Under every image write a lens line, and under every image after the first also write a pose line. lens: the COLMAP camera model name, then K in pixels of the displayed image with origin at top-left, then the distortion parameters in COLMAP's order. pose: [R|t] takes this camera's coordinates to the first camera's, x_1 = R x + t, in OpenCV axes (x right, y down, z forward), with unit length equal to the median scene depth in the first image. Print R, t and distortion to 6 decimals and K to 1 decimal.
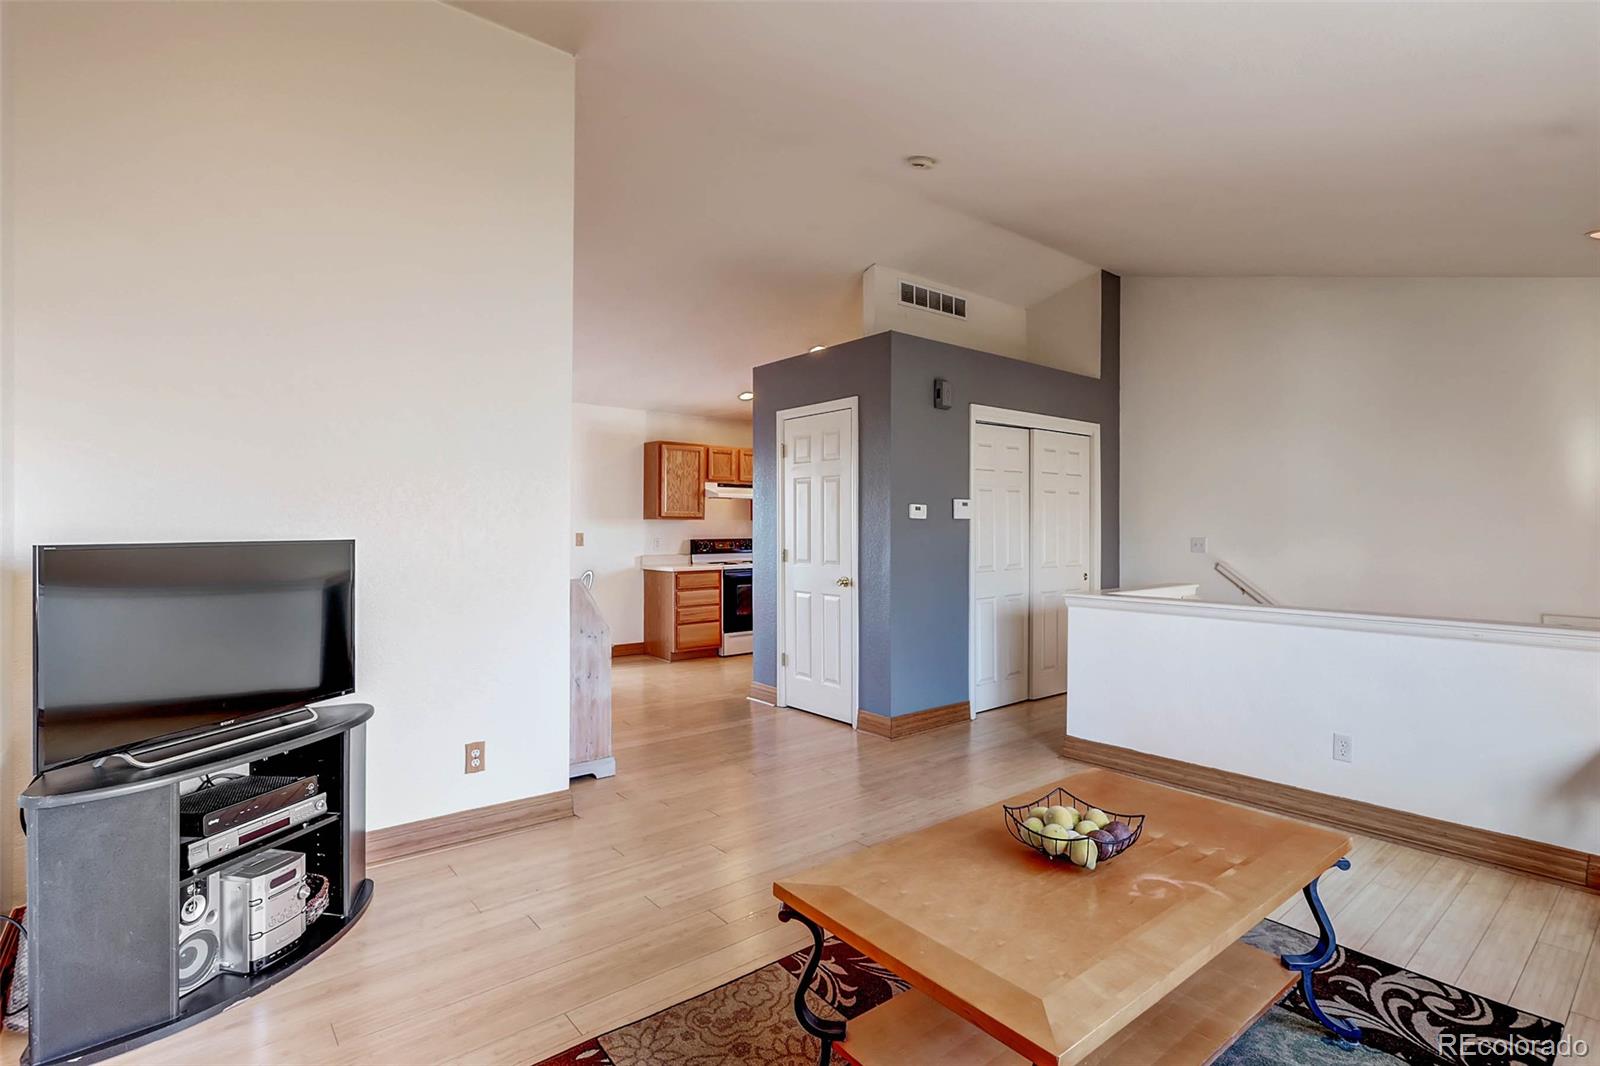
lens RADIAL K [[765.2, 0, 810.6], [0, 765.2, 526.4], [0, 0, 1]] dist [-0.014983, 0.003672]
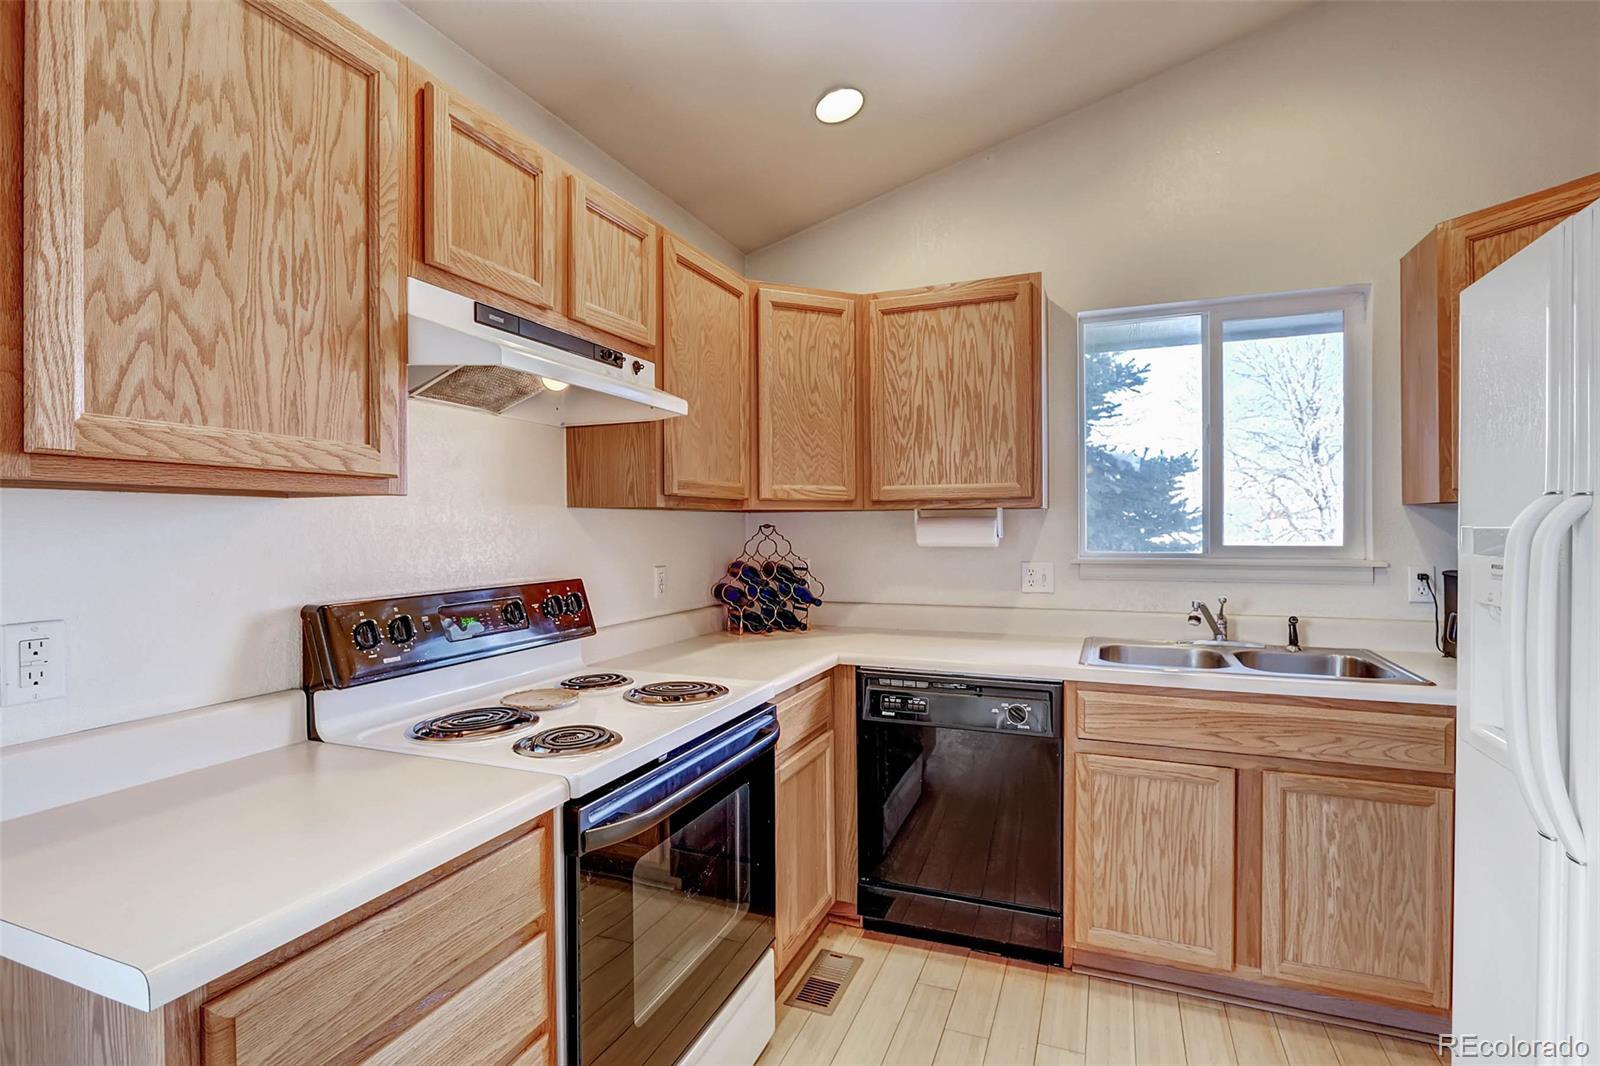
lens RADIAL K [[765.2, 0, 807.3], [0, 765.2, 528.9], [0, 0, 1]] dist [-0.014983, 0.003672]
pose [[0.882014, -0.008128, 0.471153, -0.144674], [0.007528, 0.999967, 0.003159, -0.001055], [-0.471163, 0.000761, 0.882046, 0.835718]]
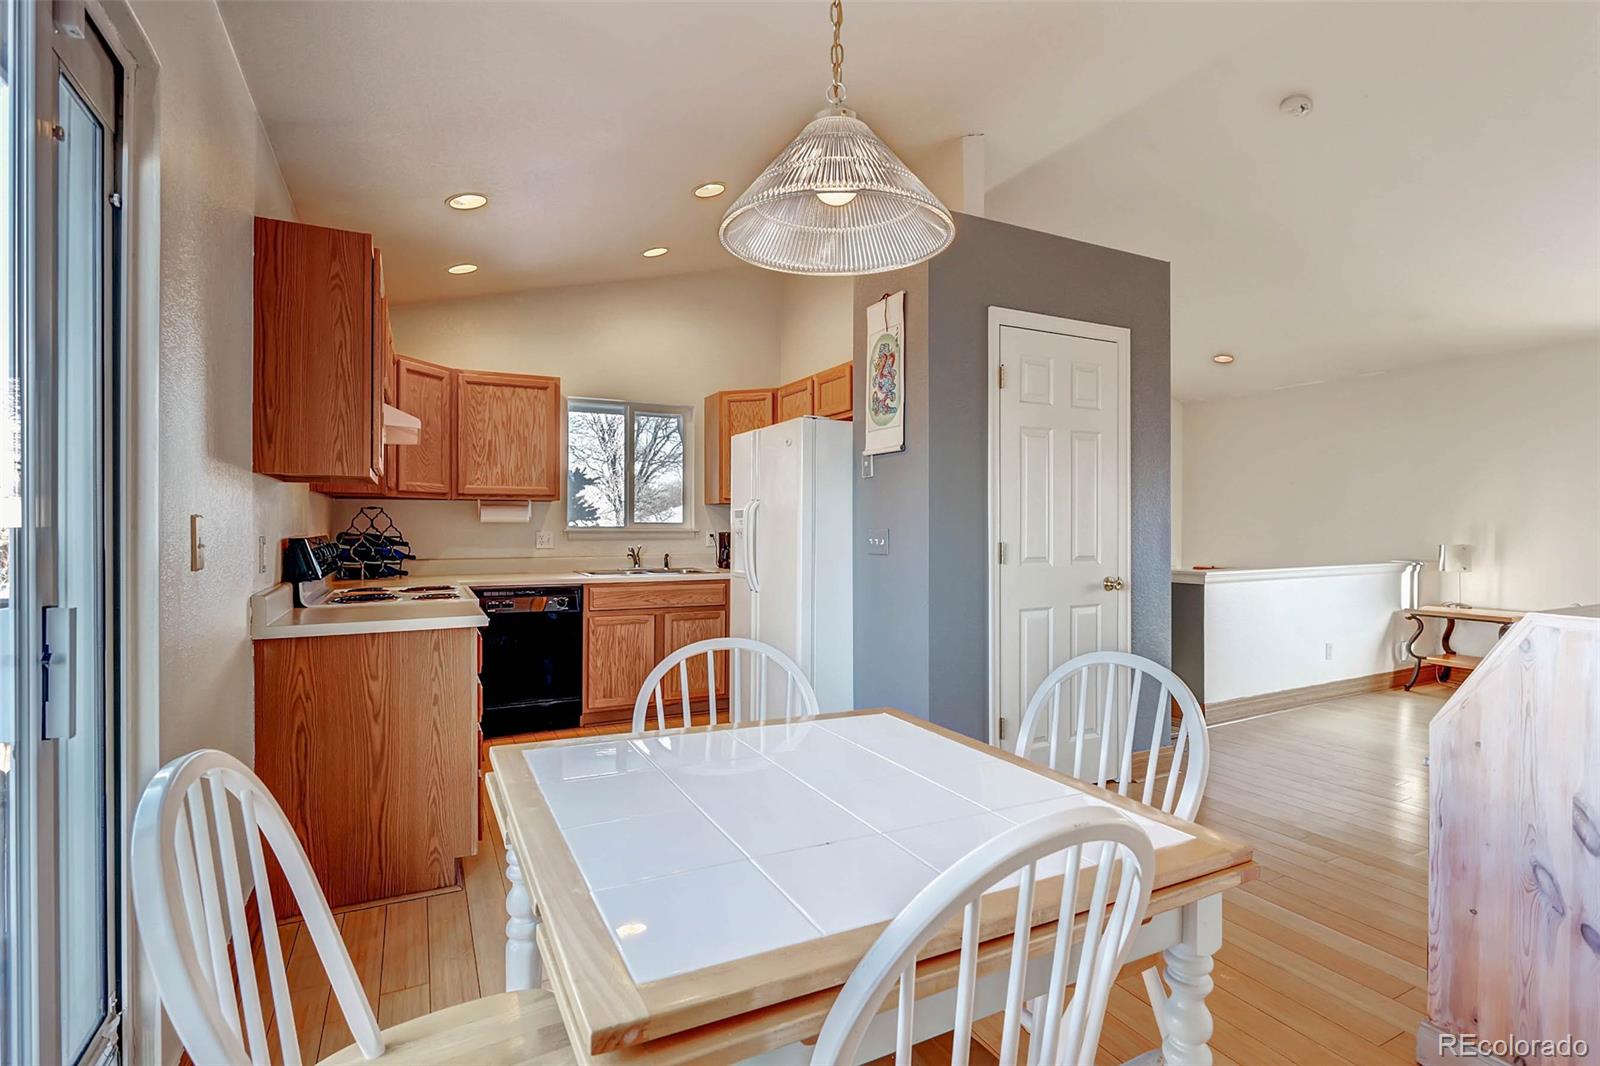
lens RADIAL K [[765.2, 0, 809.9], [0, 765.2, 525.4], [0, 0, 1]] dist [-0.014983, 0.003672]
pose [[0.219994, -0.001621, 0.975500, -0.468545], [0.000408, 0.999999, 0.001570, 0.010982], [-0.975501, 0.000052, 0.219994, 0.738927]]
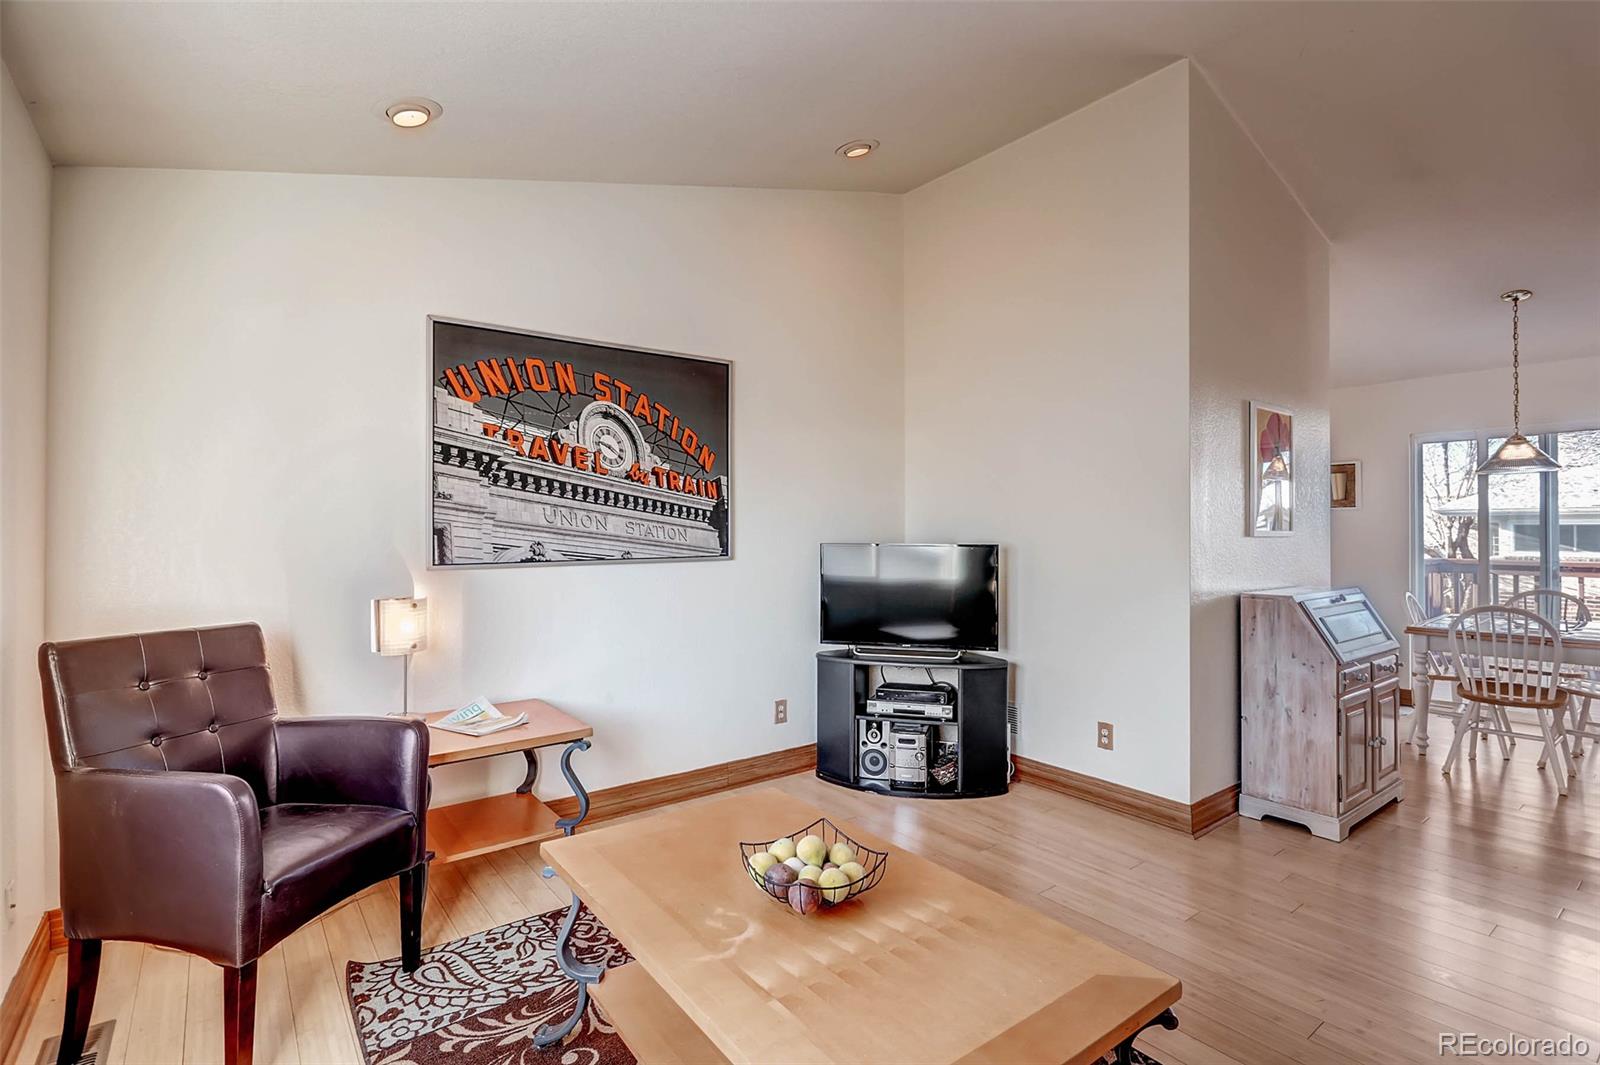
lens RADIAL K [[765.2, 0, 817.2], [0, 765.2, 523.7], [0, 0, 1]] dist [-0.014983, 0.003672]
pose [[-0.020560, -0.009819, -0.999740, 0.307121], [-0.002599, 0.999949, -0.009768, -0.002465], [0.999785, 0.002398, -0.020585, 0.247956]]
